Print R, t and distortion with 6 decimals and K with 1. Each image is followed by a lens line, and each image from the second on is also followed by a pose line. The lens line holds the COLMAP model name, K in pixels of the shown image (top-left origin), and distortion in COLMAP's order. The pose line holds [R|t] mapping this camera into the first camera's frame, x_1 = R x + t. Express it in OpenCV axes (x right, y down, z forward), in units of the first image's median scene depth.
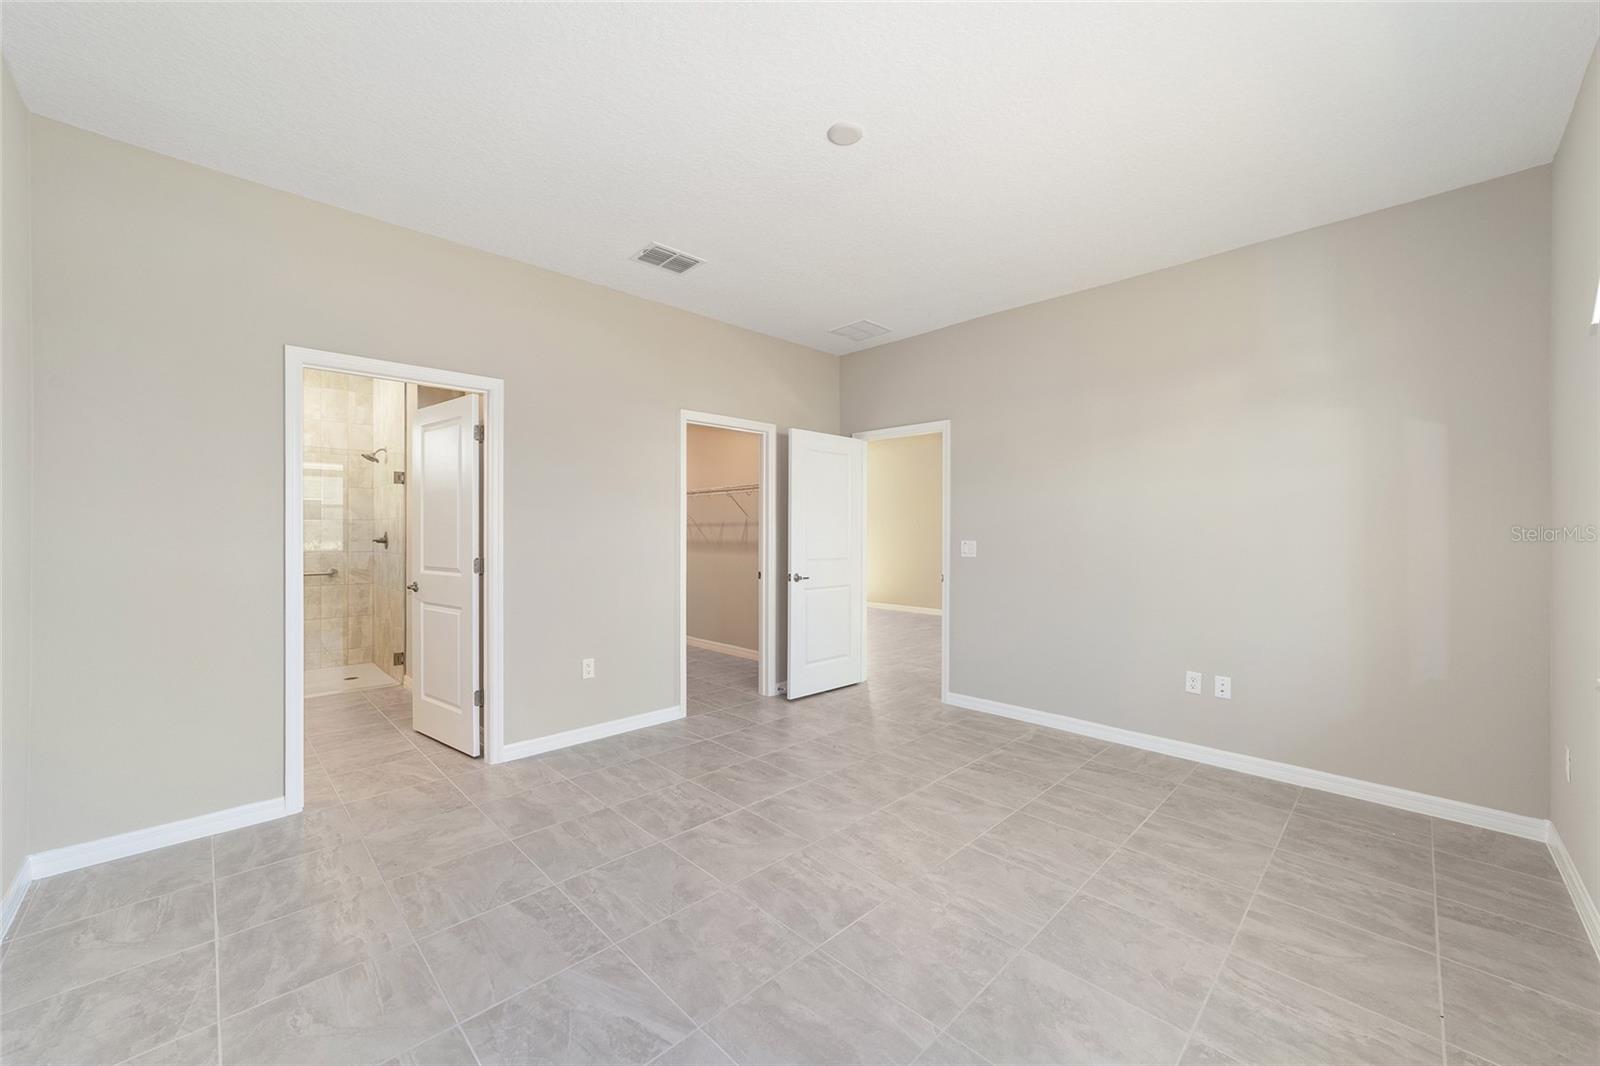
lens RADIAL K [[616.4, 0, 789.8], [0, 616.4, 533.7], [0, 0, 1]] dist [-0.005102, 0.000616]
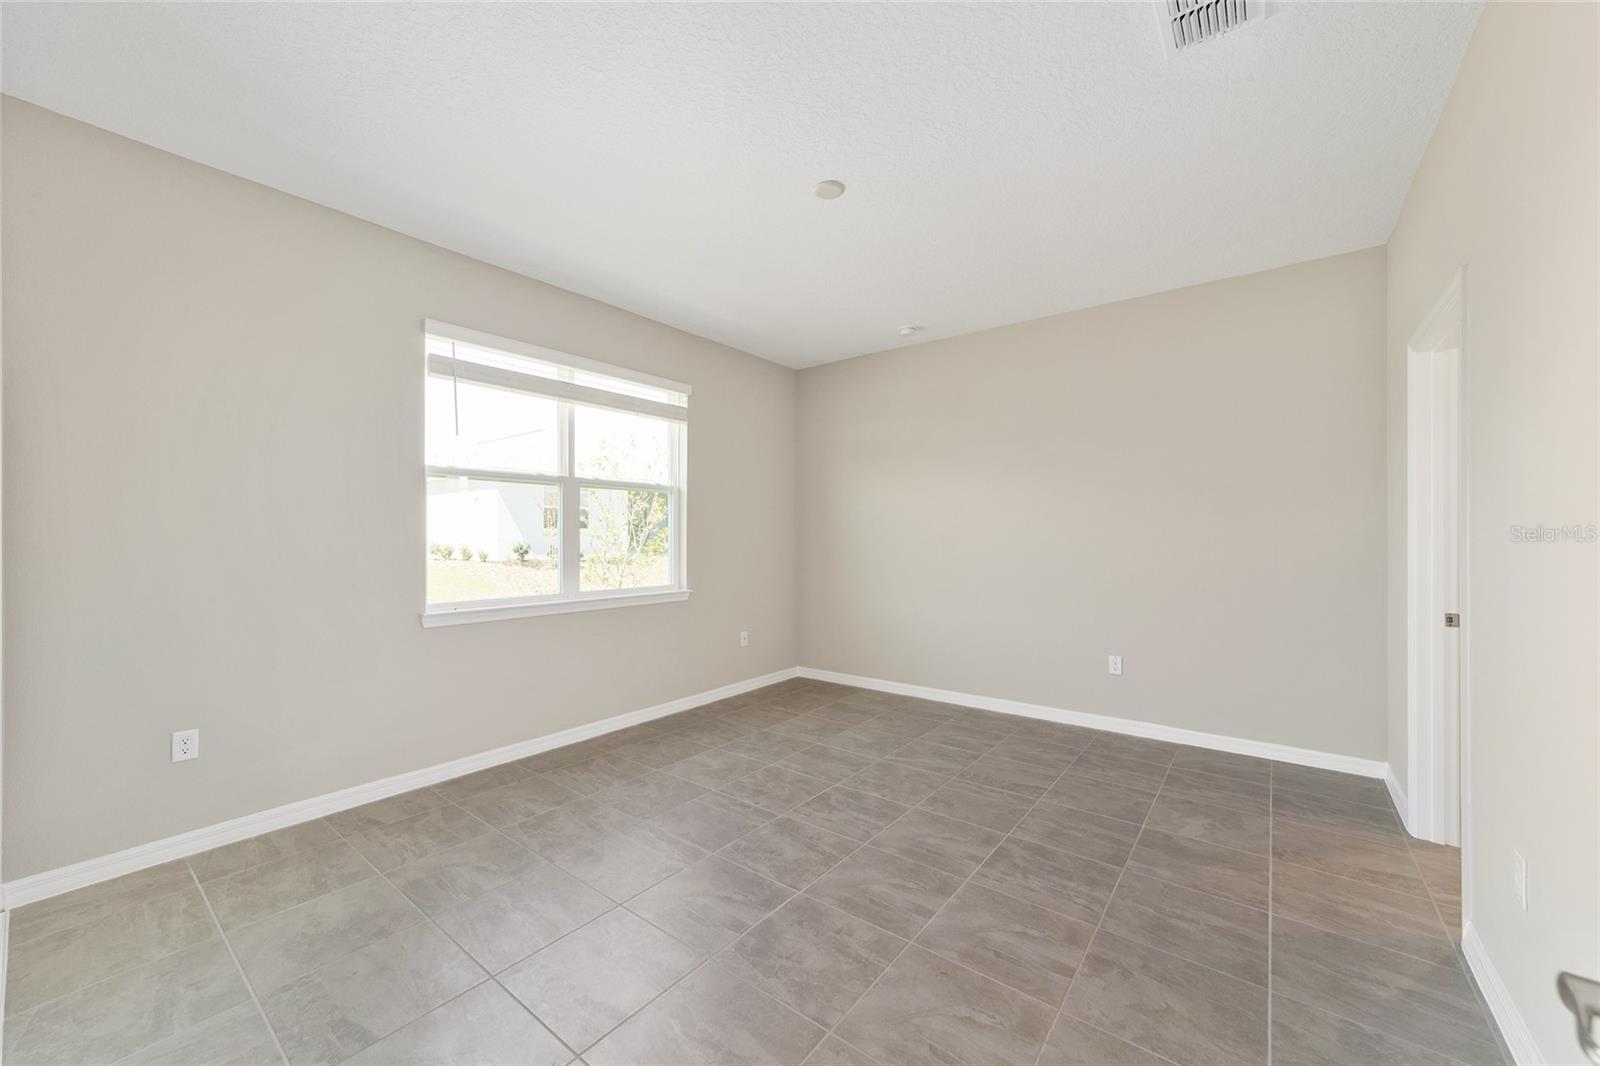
lens RADIAL K [[616.4, 0, 789.8], [0, 616.4, 533.7], [0, 0, 1]] dist [-0.005102, 0.000616]
pose [[-0.992178, -0.001343, -0.124827, 0.320324], [-0.000931, 0.999994, -0.003359, -0.003706], [0.124831, -0.003217, -0.992173, 2.218865]]
